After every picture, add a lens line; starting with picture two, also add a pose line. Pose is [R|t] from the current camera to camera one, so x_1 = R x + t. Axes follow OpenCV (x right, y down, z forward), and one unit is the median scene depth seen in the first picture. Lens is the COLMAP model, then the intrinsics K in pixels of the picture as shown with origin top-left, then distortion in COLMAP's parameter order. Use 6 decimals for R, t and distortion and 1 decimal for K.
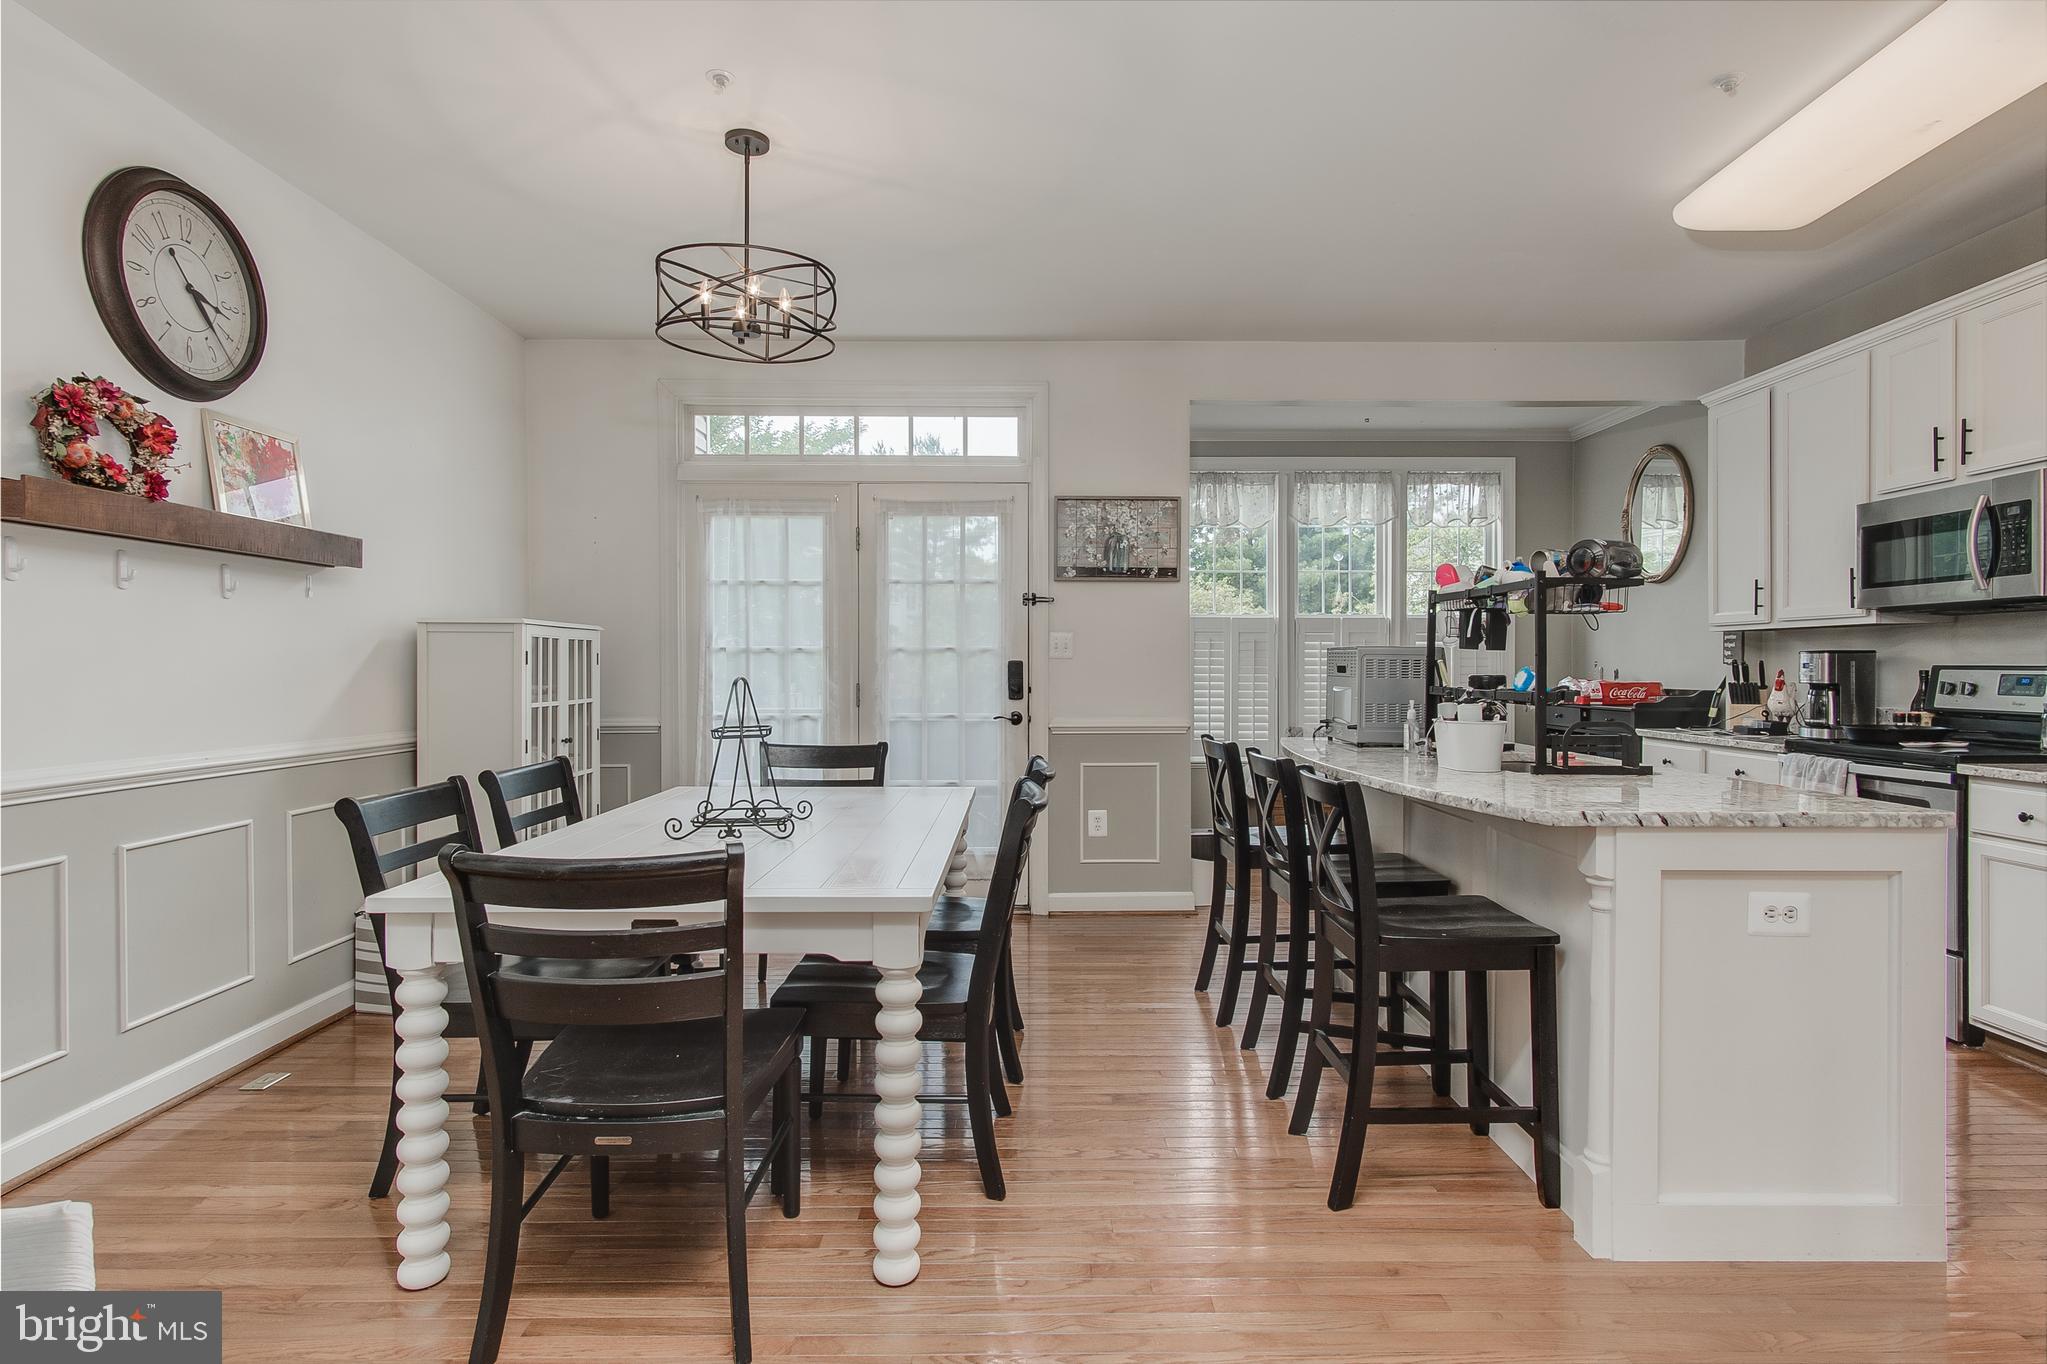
lens RADIAL K [[1076.6, 0, 1030.7], [0, 1076.6, 677.9], [0, 0, 1]] dist [0.003723, 0.001182]
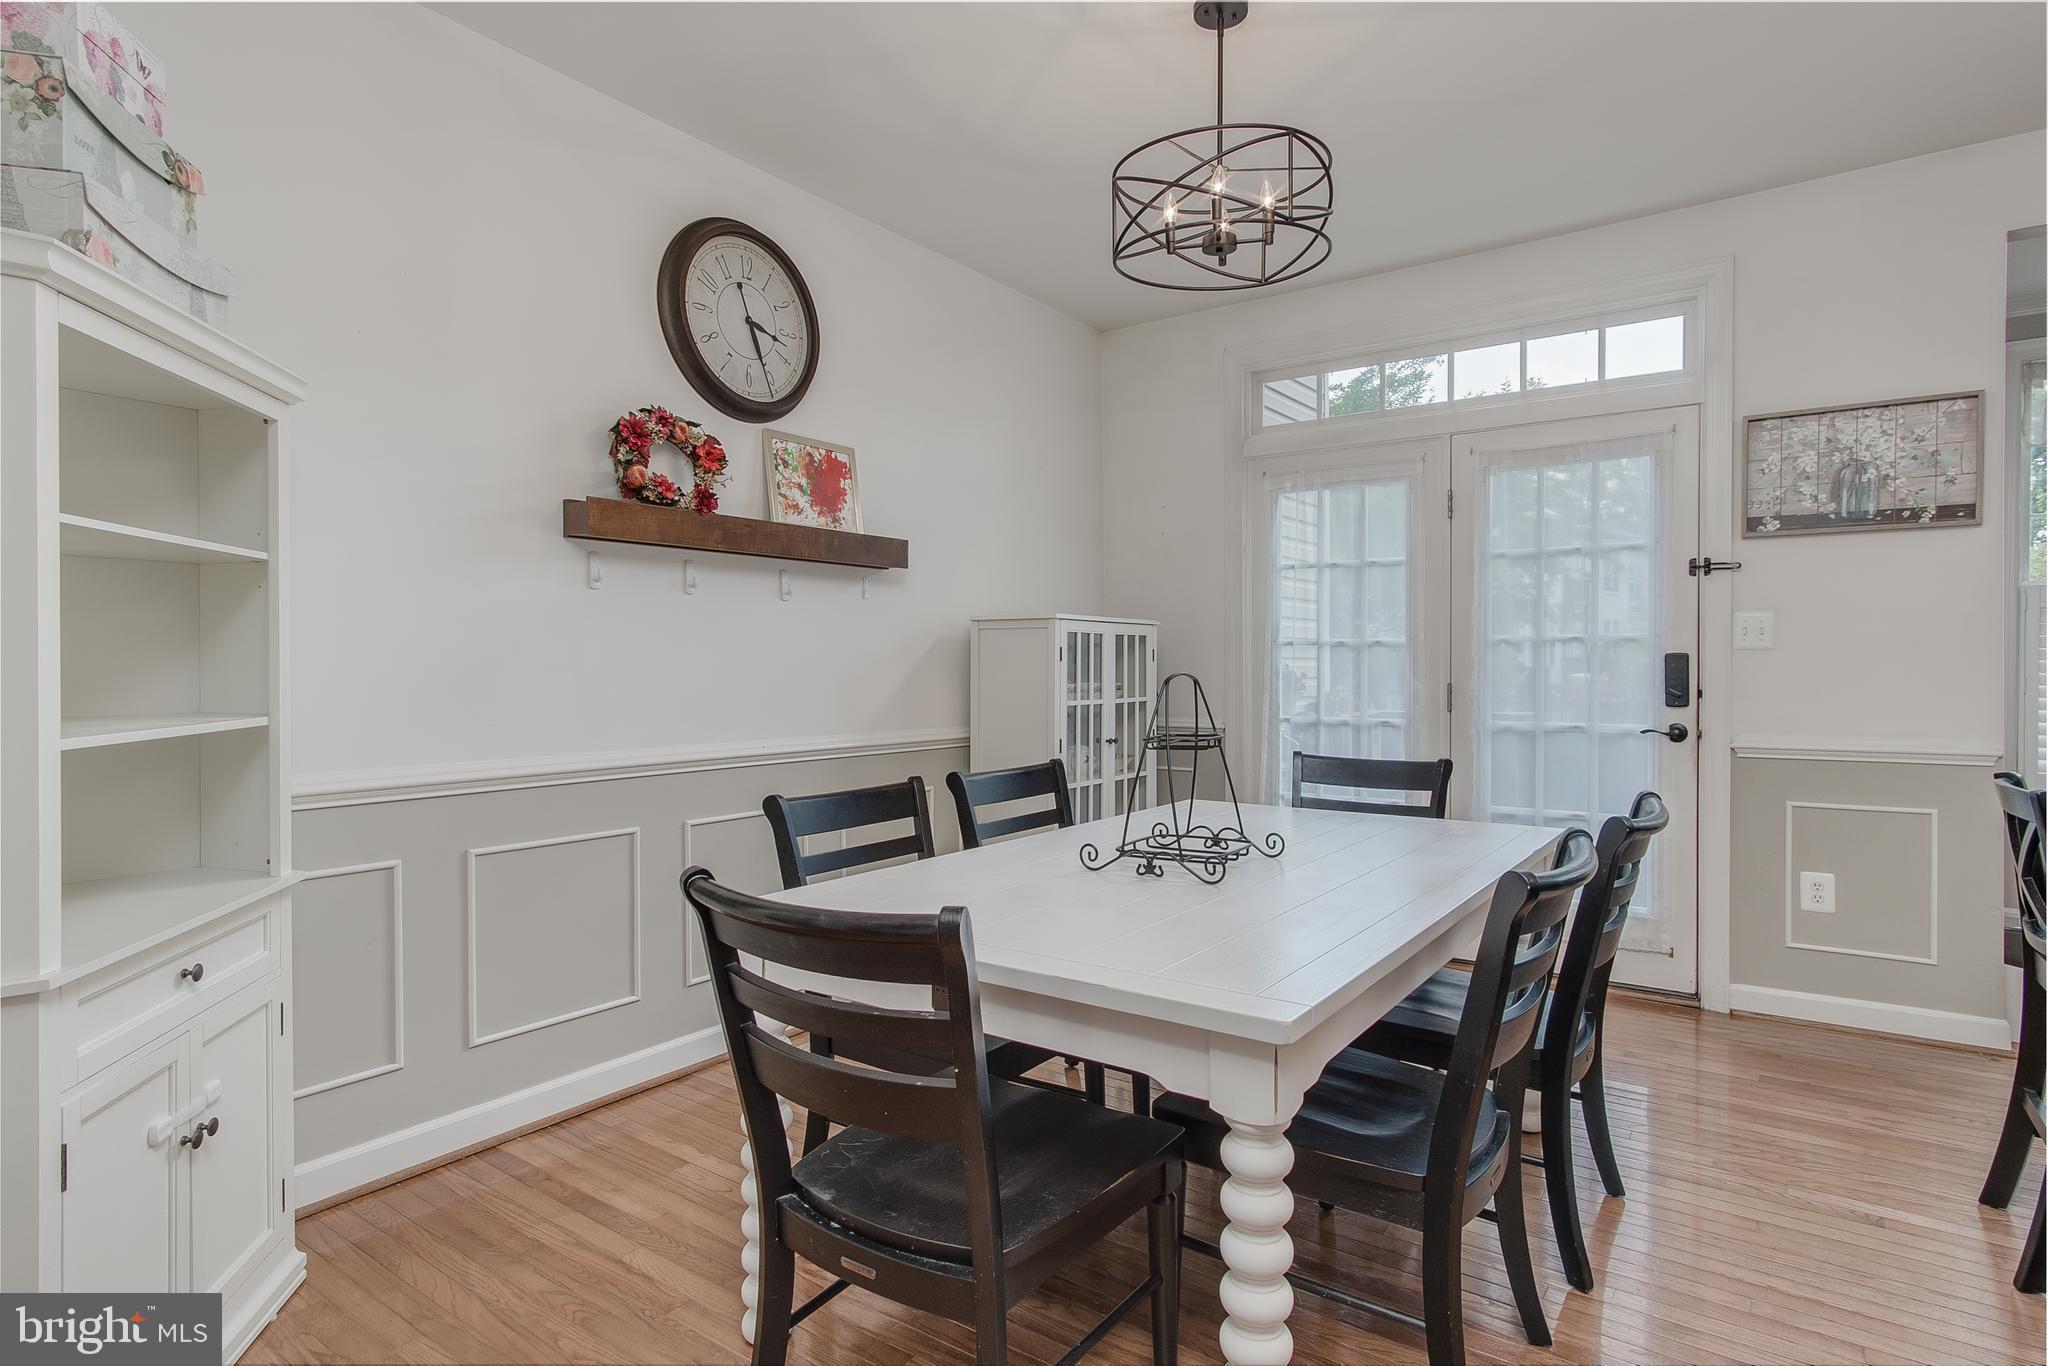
lens RADIAL K [[1076.7, 0, 1031.3], [0, 1076.7, 678.8], [0, 0, 1]] dist [0.004457, 0.000795]
pose [[0.809819, 0.004261, -0.586664, 0.078876], [-0.003678, 0.999991, 0.002186, 0.001707], [0.586668, 0.000388, 0.809827, 0.212821]]
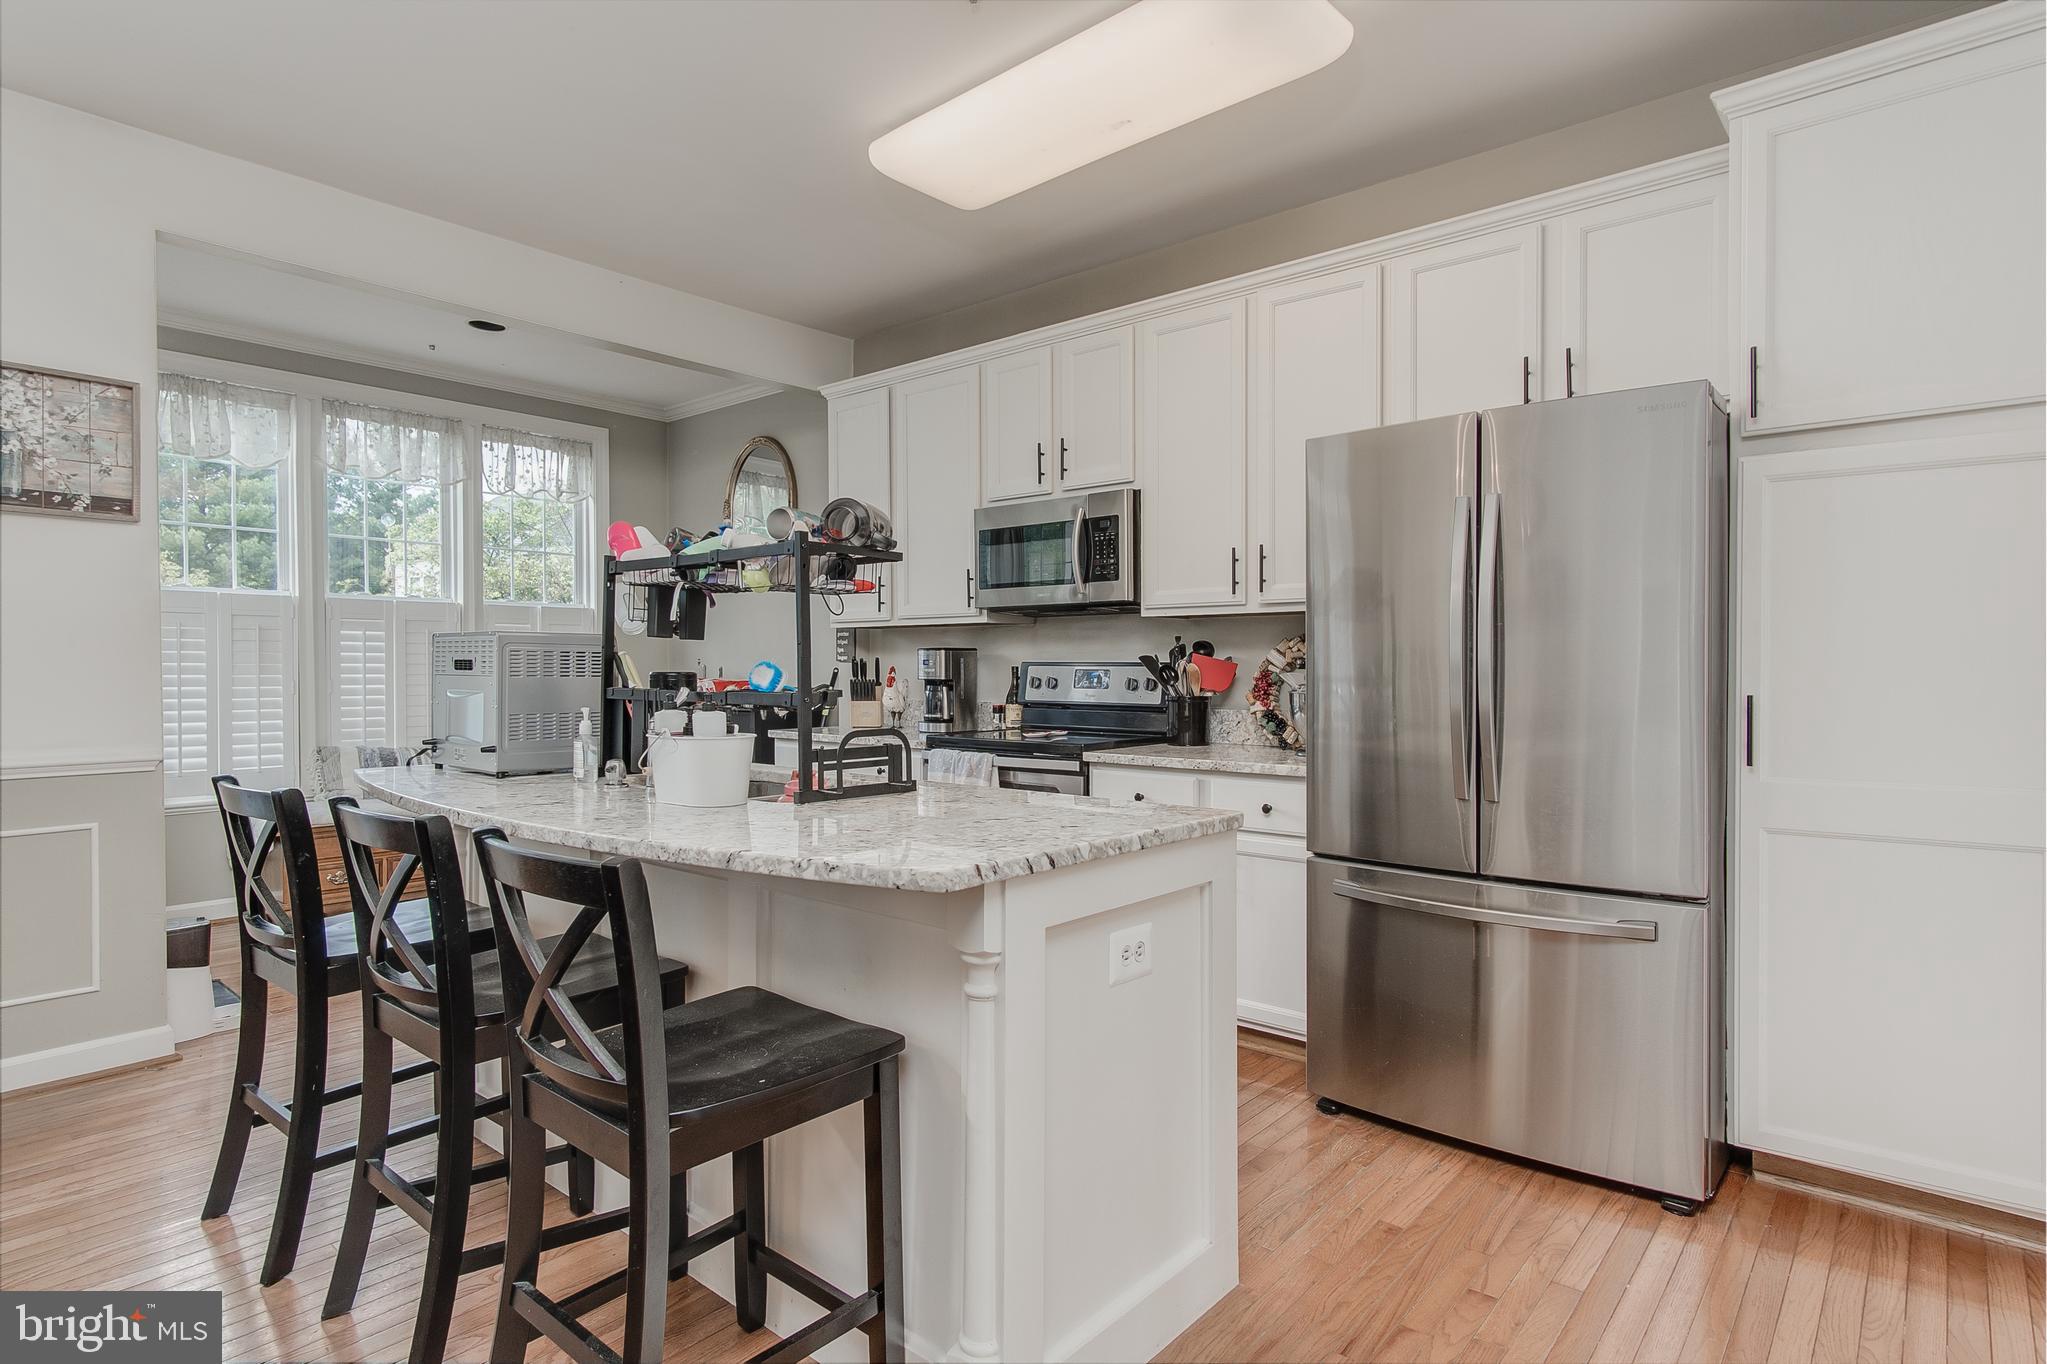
lens RADIAL K [[1076.6, 0, 1030.7], [0, 1076.6, 677.9], [0, 0, 1]] dist [0.003723, 0.001182]
pose [[0.654101, -0.008139, 0.756363, 0.007146], [0.008513, 0.999958, 0.003399, 0.001016], [-0.756359, 0.004215, 0.654143, 0.287920]]
